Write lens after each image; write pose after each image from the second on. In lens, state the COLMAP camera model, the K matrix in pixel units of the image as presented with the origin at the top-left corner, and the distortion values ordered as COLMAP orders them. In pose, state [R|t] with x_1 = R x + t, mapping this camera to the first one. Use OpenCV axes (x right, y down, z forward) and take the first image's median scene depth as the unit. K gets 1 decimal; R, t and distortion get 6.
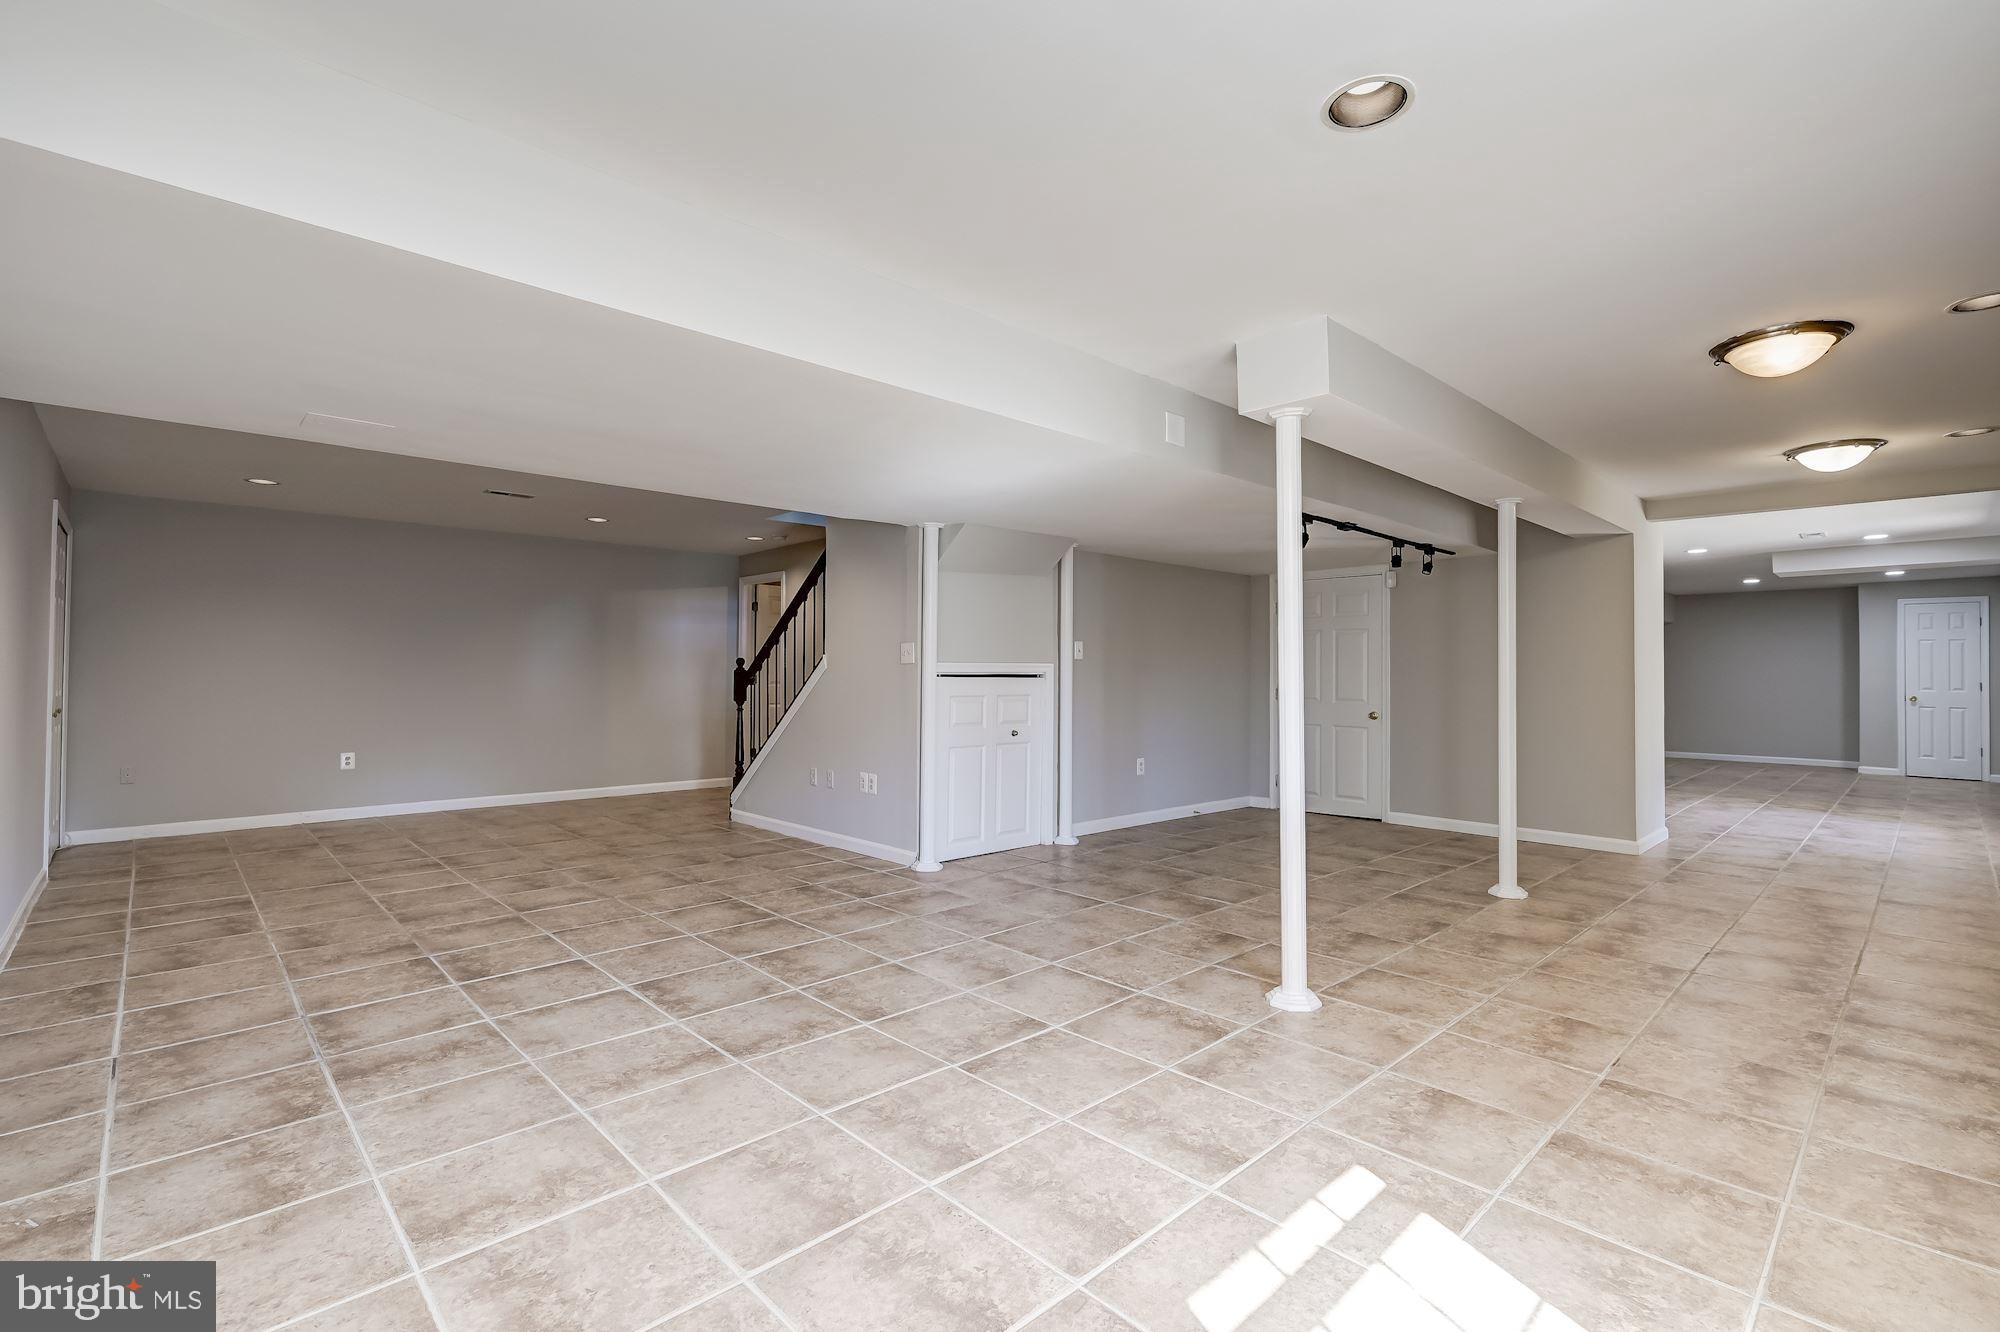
lens RADIAL K [[883.5, 0, 1019.4], [0, 883.5, 668.6], [0, 0, 1]] dist [-0.003530, 0.001640]
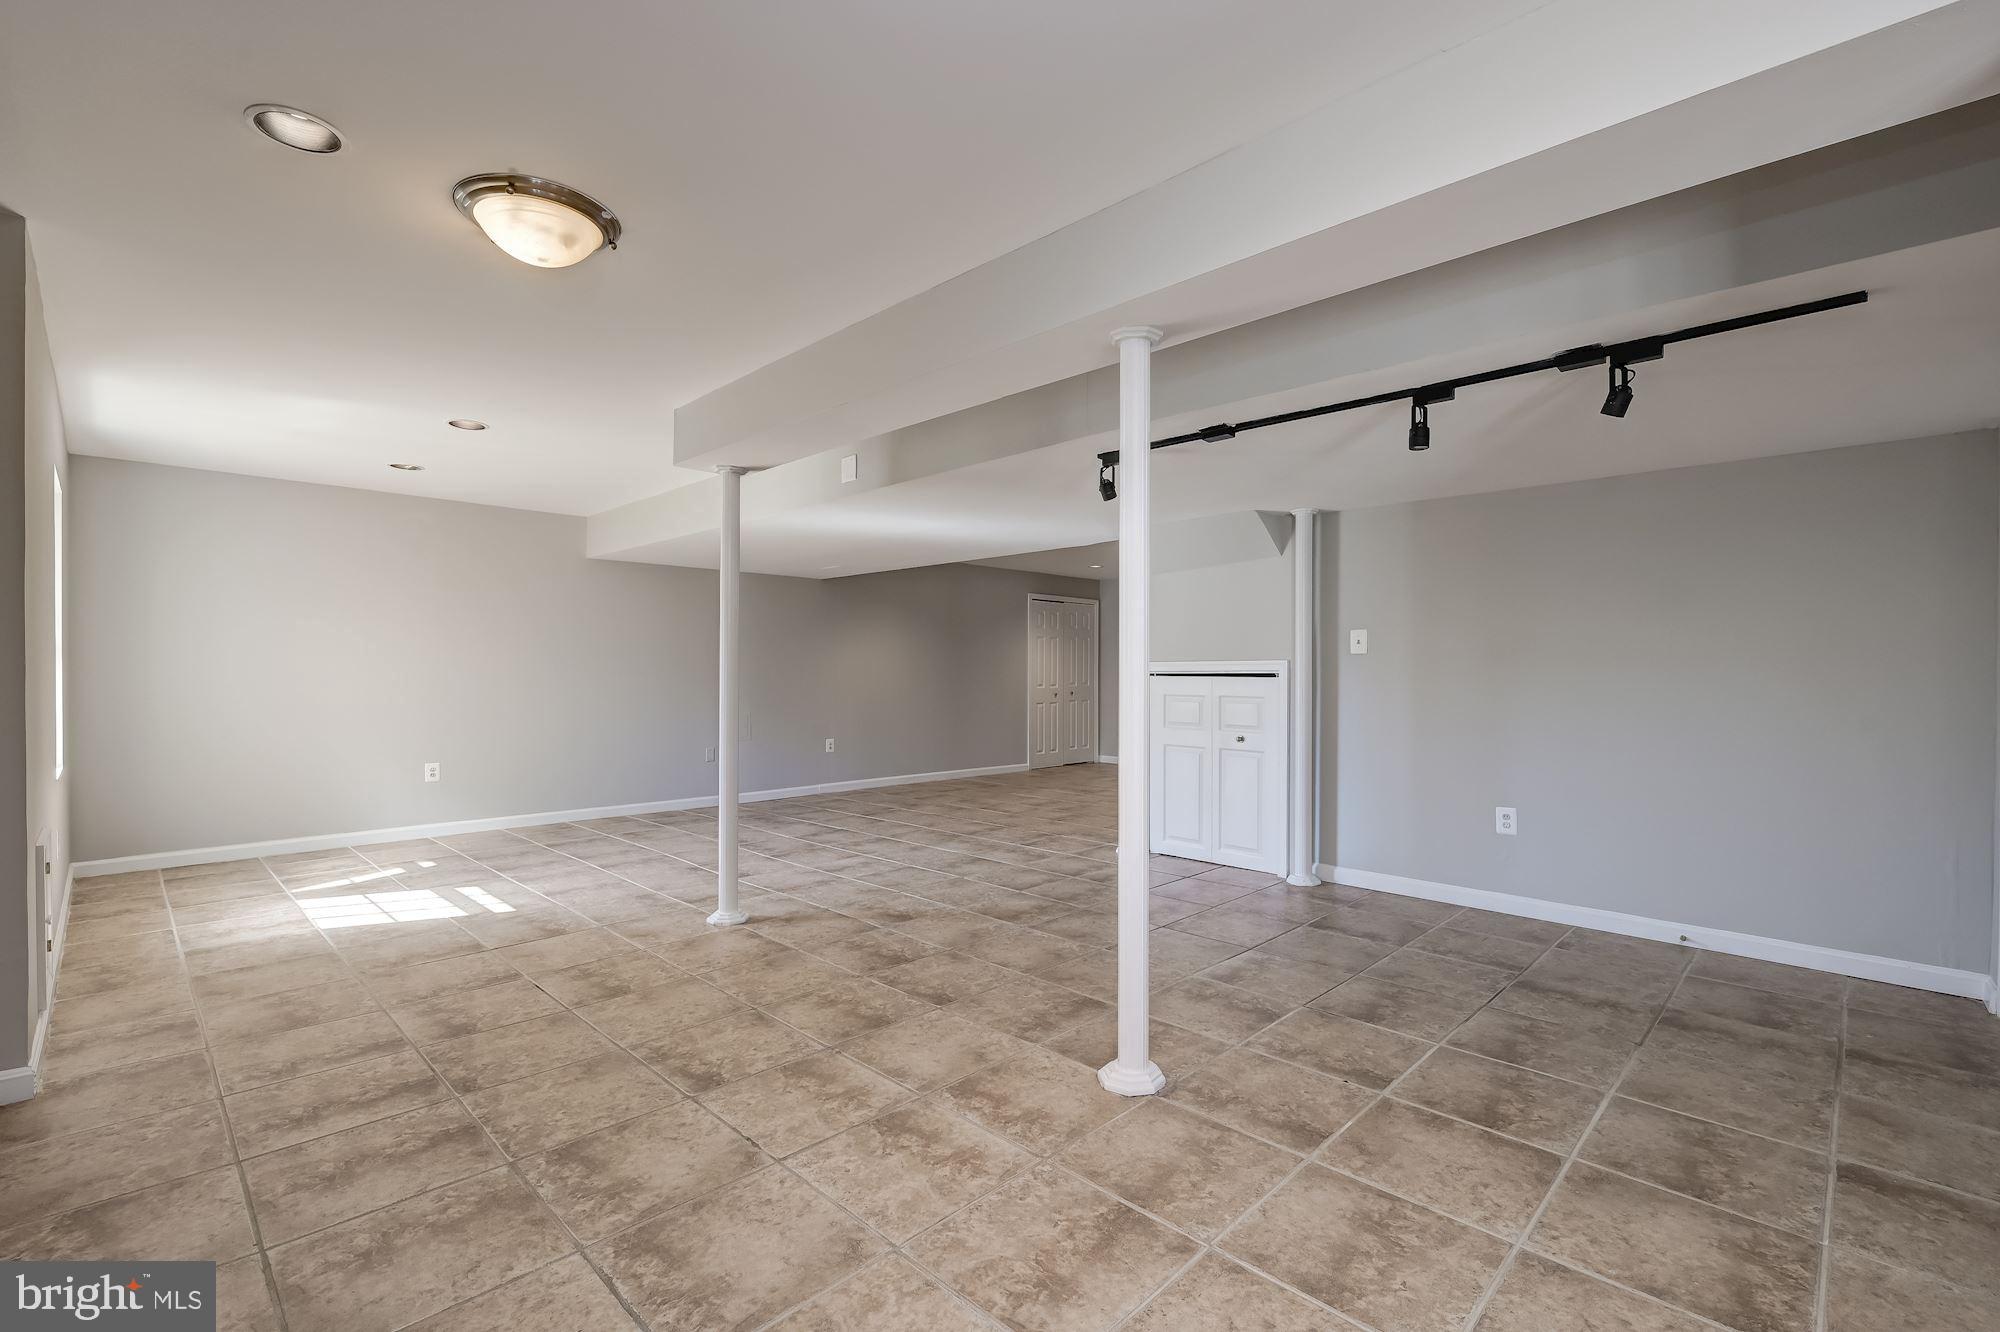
lens RADIAL K [[883.5, 0, 1010.1], [0, 883.5, 662.2], [0, 0, 1]] dist [-0.003530, 0.001640]
pose [[0.035970, -0.018915, -0.999174, 1.678228], [0.000147, 0.999821, -0.018922, 0.023528], [0.999353, 0.000533, 0.035966, 1.404906]]
